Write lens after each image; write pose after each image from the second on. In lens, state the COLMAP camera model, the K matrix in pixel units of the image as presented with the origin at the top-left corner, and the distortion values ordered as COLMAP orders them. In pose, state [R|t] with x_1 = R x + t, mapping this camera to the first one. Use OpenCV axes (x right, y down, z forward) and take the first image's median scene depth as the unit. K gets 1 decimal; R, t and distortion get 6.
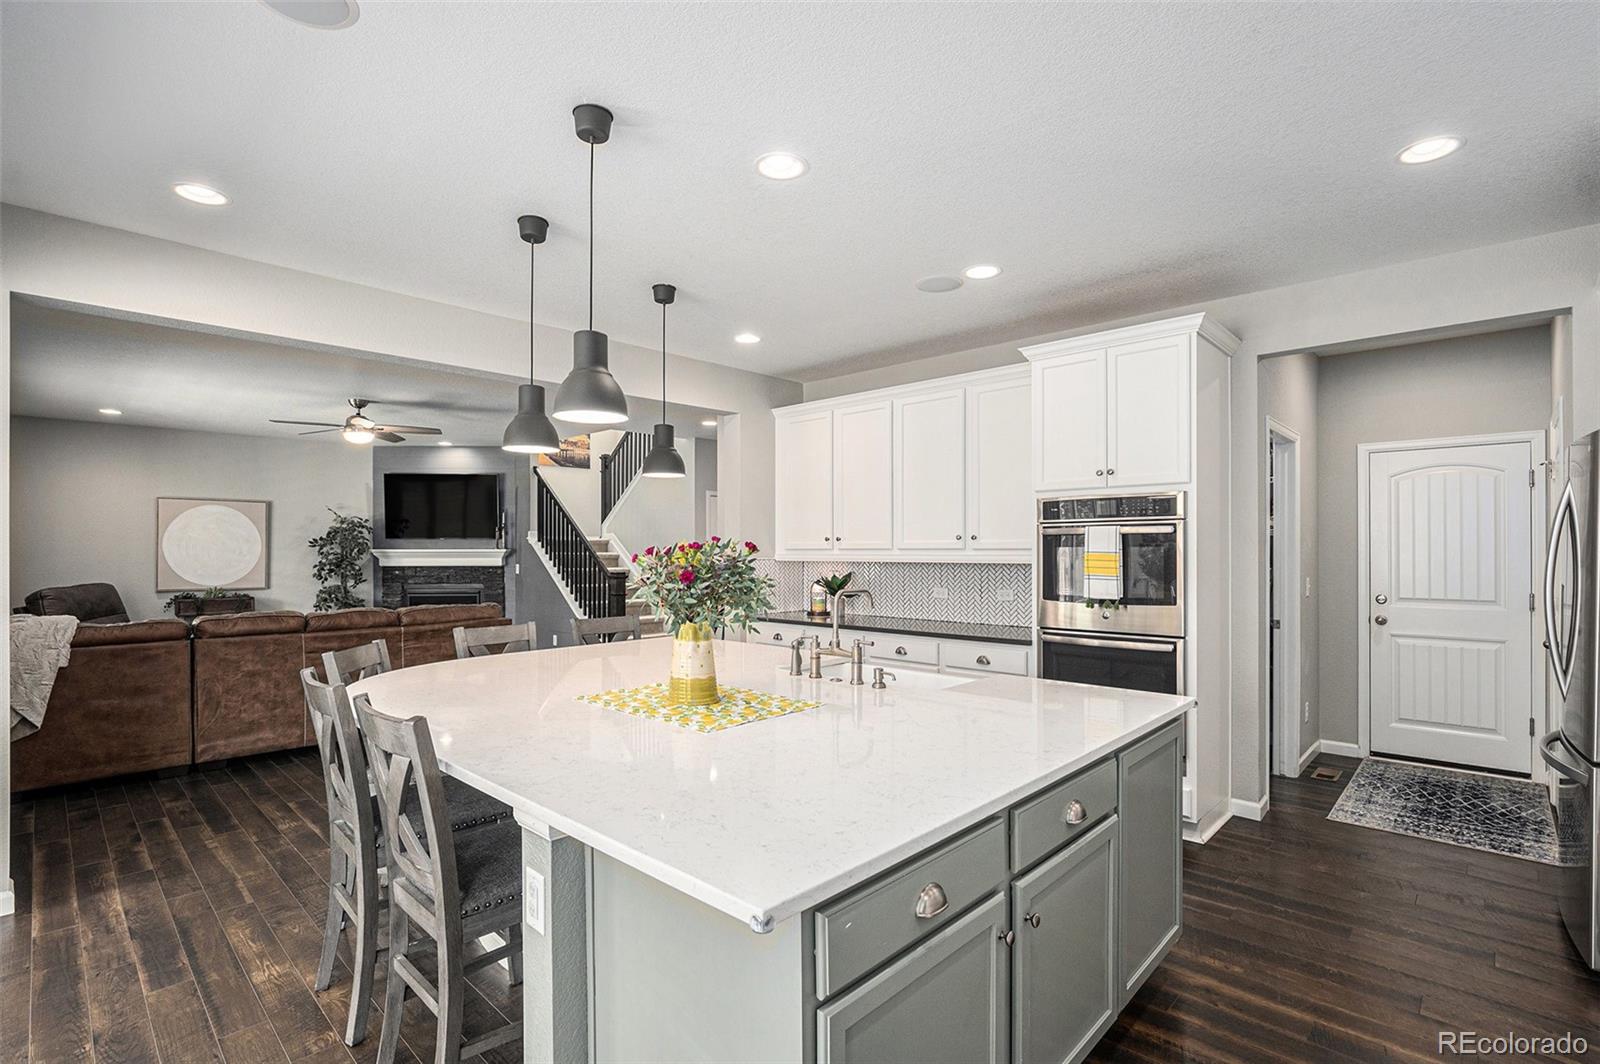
lens RADIAL K [[739.3, 0, 792.6], [0, 739.3, 540.8], [0, 0, 1]] dist [-0.027787, -0.000278]
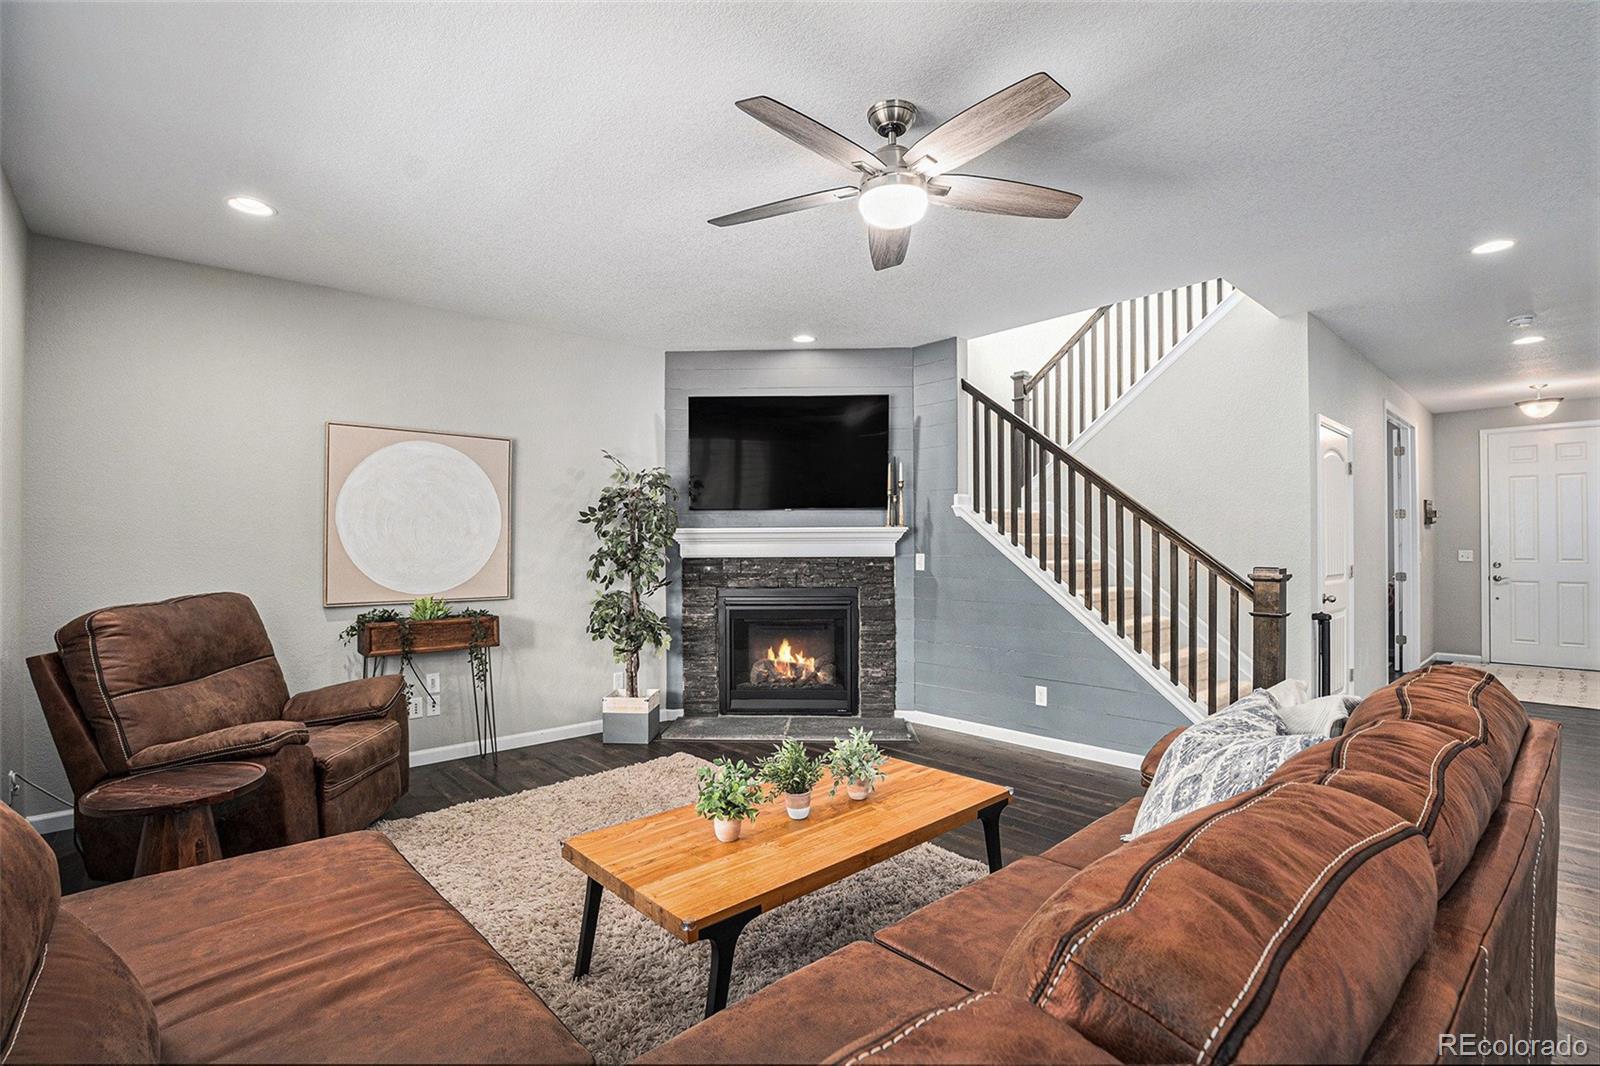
lens RADIAL K [[739.3, 0, 810.9], [0, 739.3, 533.9], [0, 0, 1]] dist [-0.027787, -0.000278]
pose [[0.997512, -0.003358, -0.070415, -0.417812], [0.003227, 0.999993, -0.001985, 0.017325], [0.070421, 0.001753, 0.997516, 0.425022]]
